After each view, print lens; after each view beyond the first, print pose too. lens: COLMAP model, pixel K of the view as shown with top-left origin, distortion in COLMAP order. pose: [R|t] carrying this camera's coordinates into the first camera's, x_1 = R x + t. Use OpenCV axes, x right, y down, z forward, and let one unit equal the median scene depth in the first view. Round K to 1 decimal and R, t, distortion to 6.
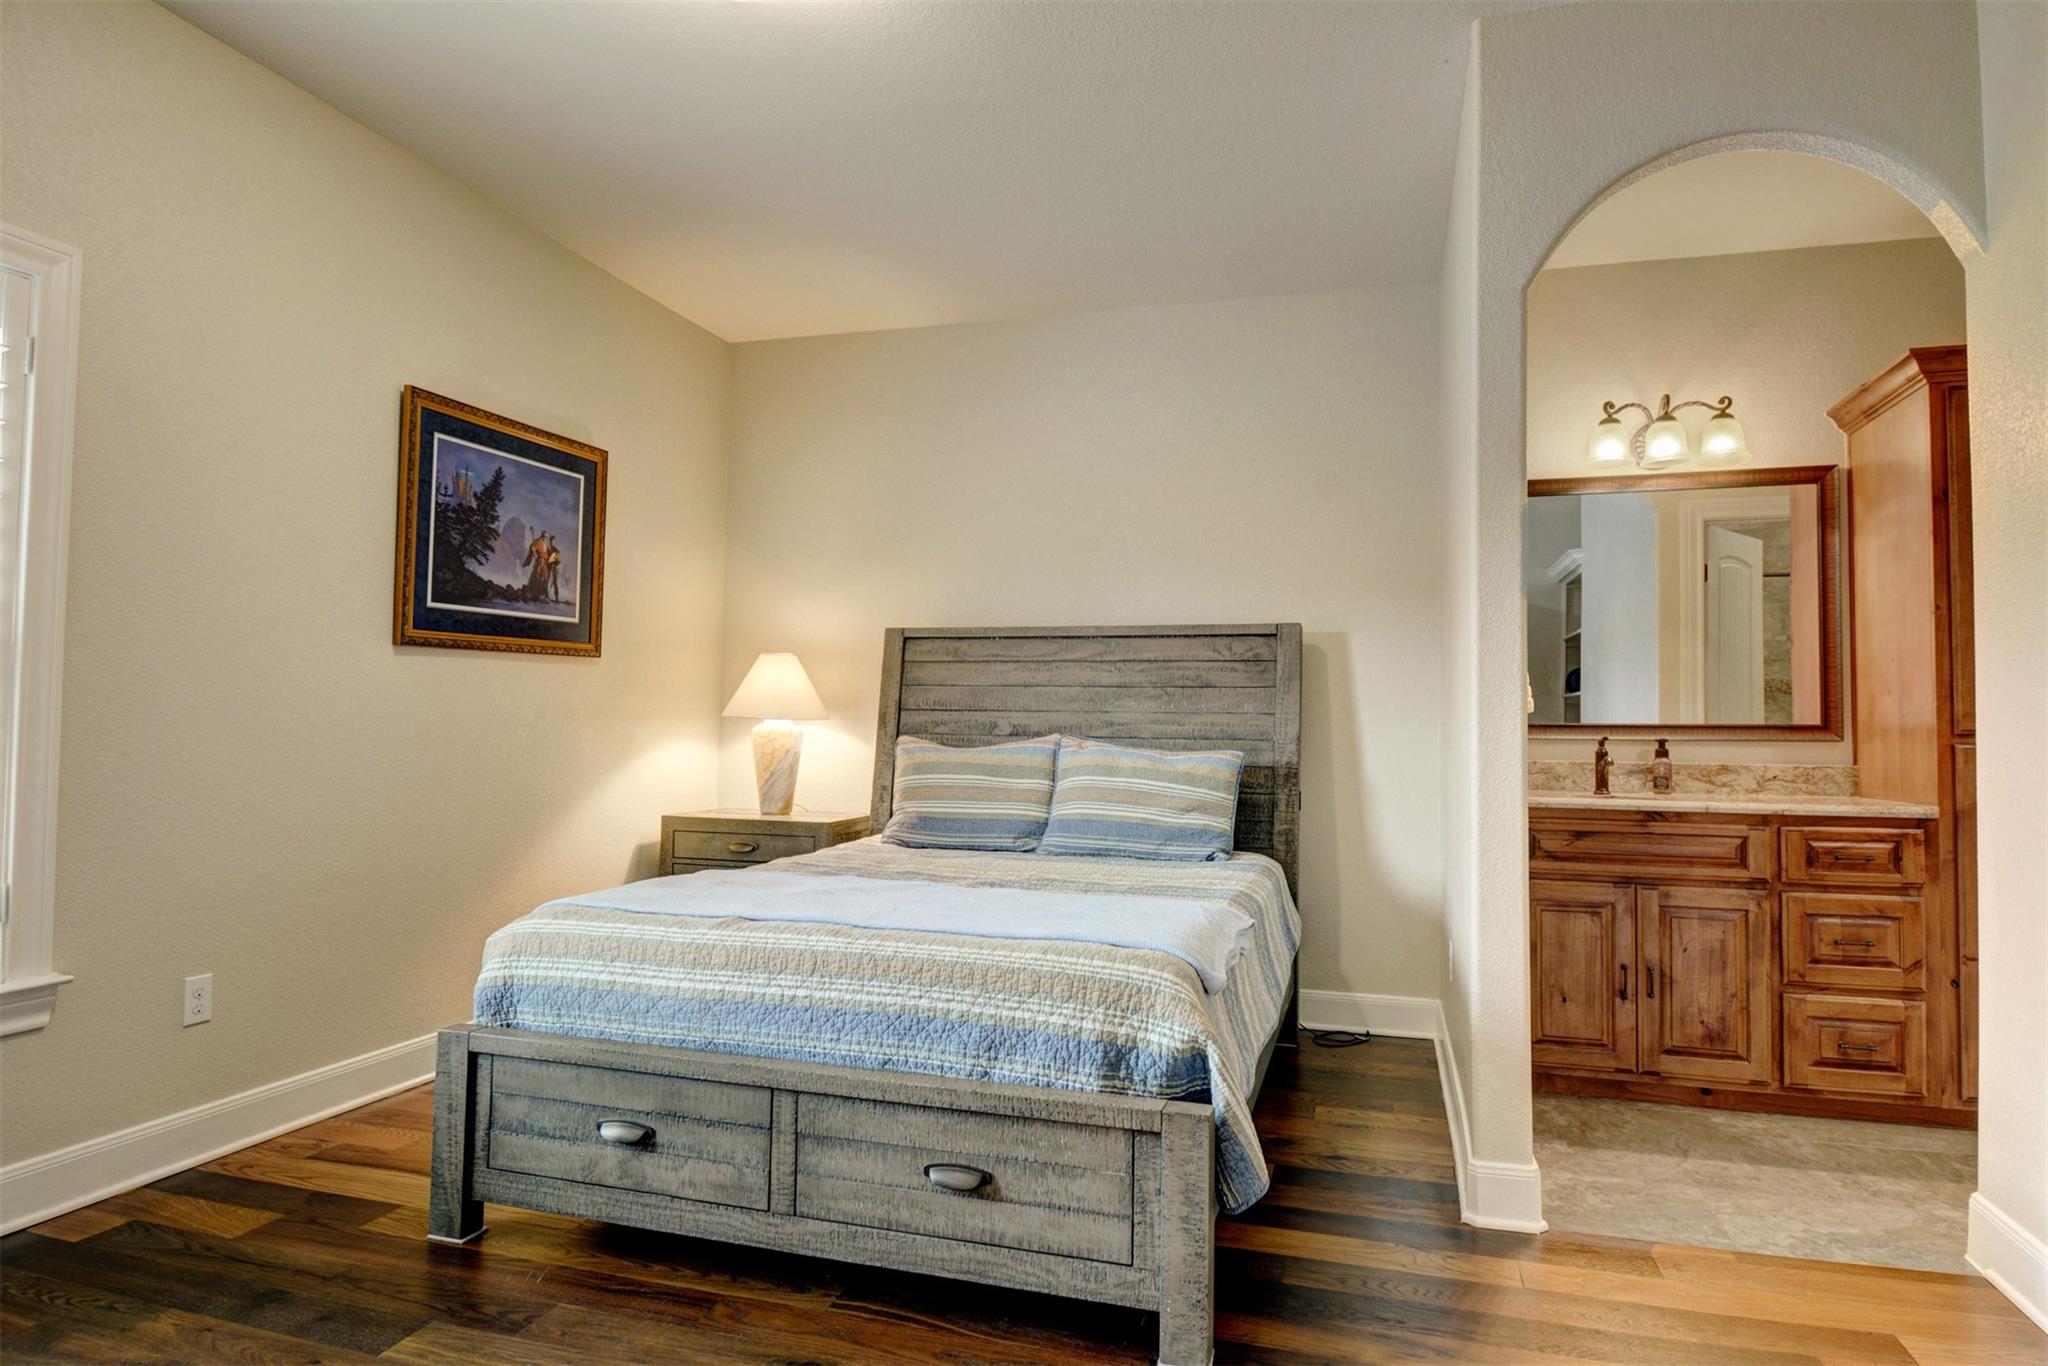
lens RADIAL K [[1161.2, 0, 1025.7], [0, 1161.2, 685.4], [0, 0, 1]] dist [0.036021, -0.000359]
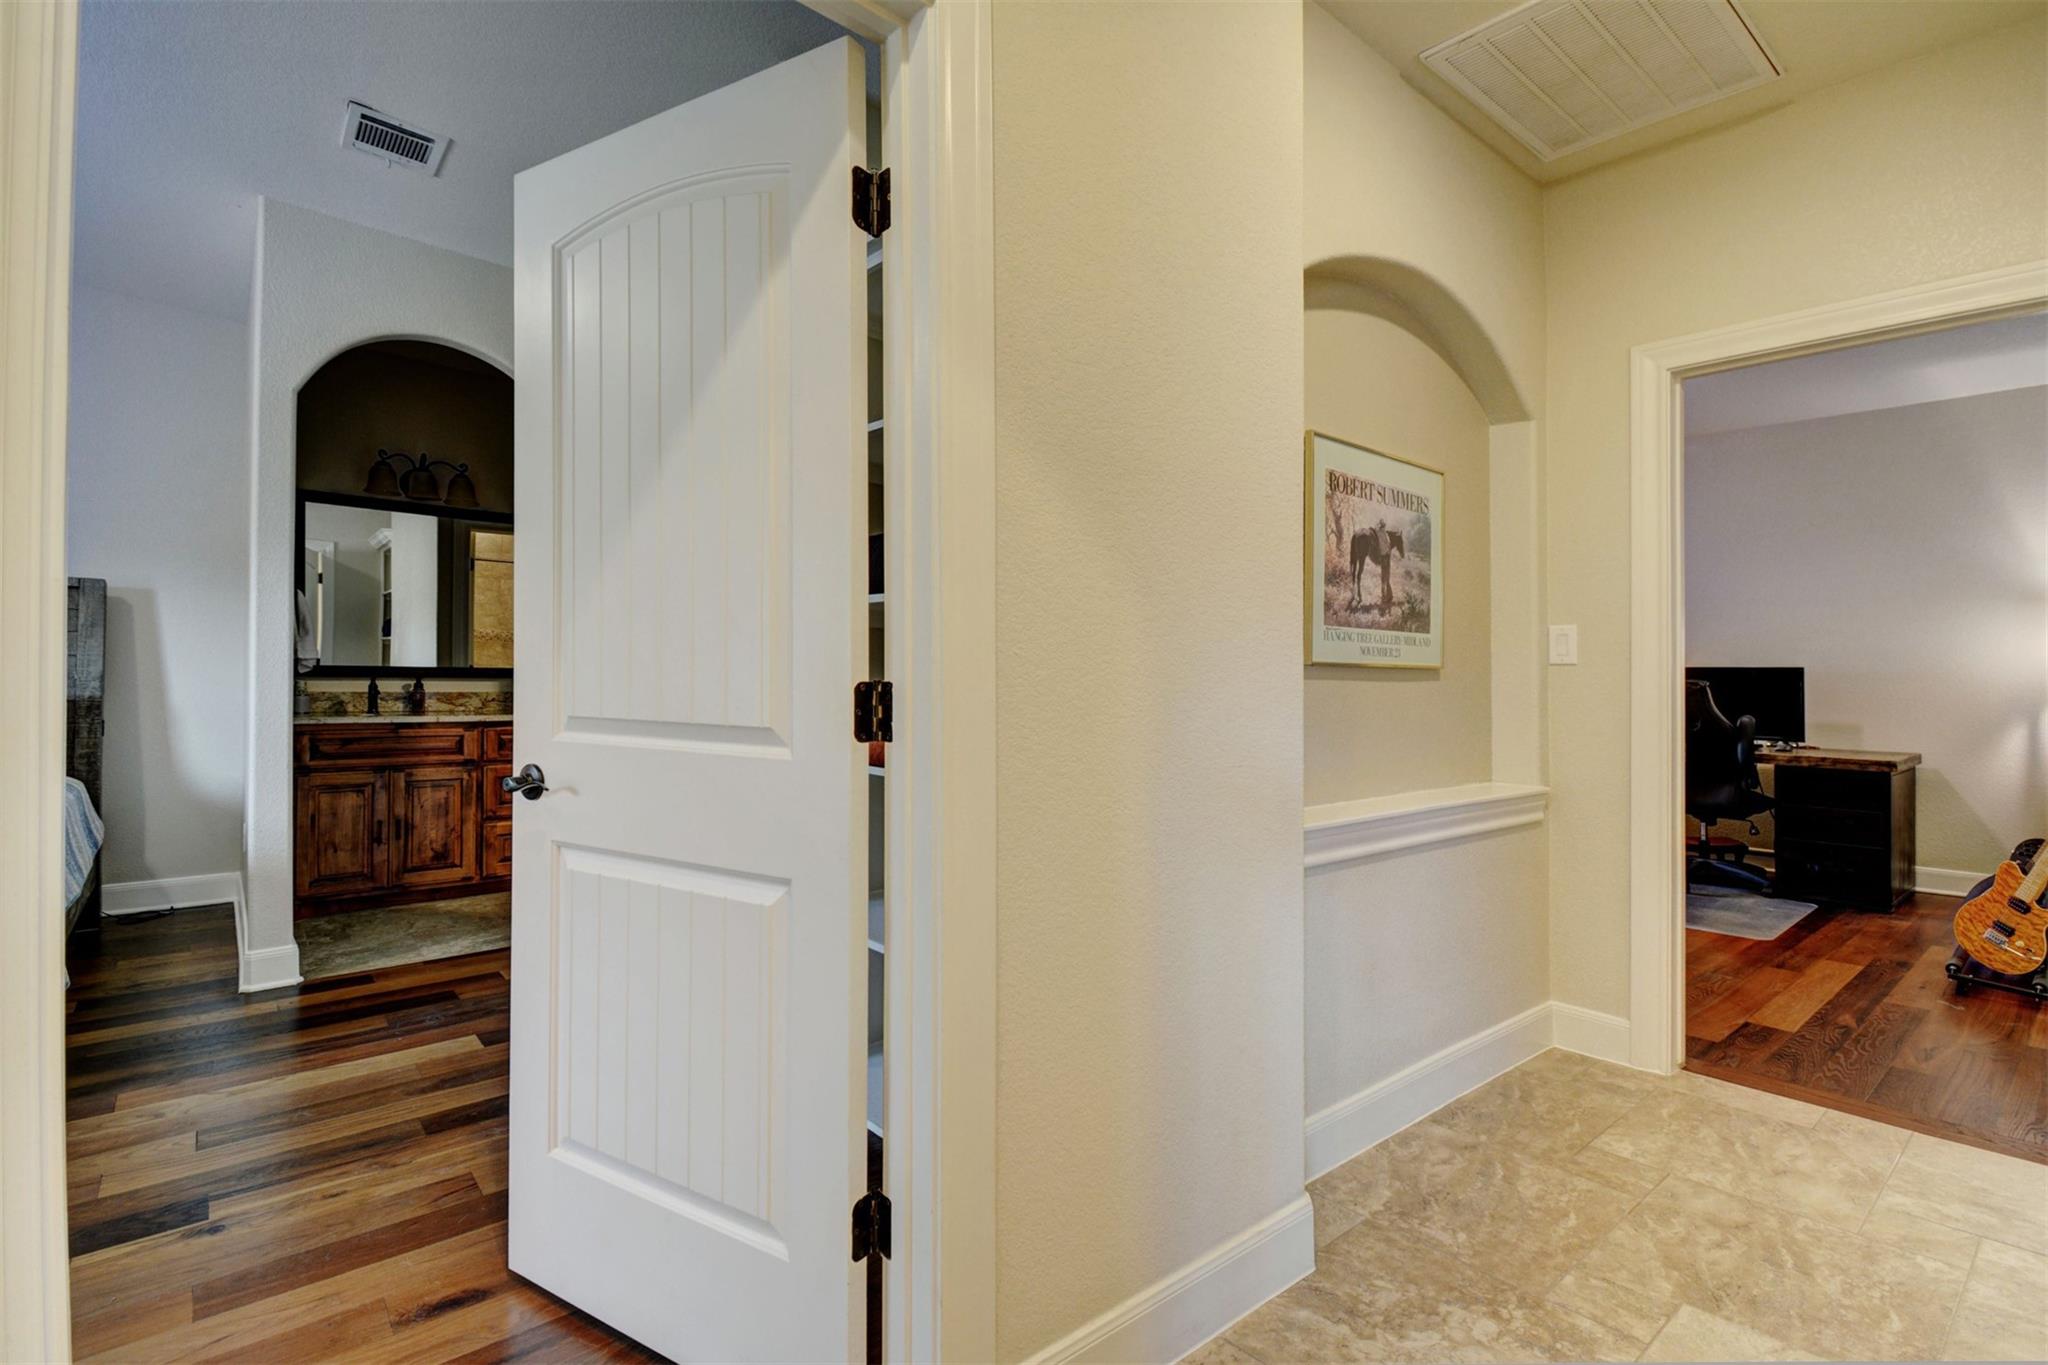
lens RADIAL K [[942.5, 0, 1028.2], [0, 942.5, 671.1], [0, 0, 1]] dist [0.003269, -0.002659]
pose [[0.535889, -0.010978, 0.844217, -0.091042], [-0.032853, 0.998887, 0.033844, -0.034994], [-0.843649, -0.045872, 0.534932, -0.398788]]
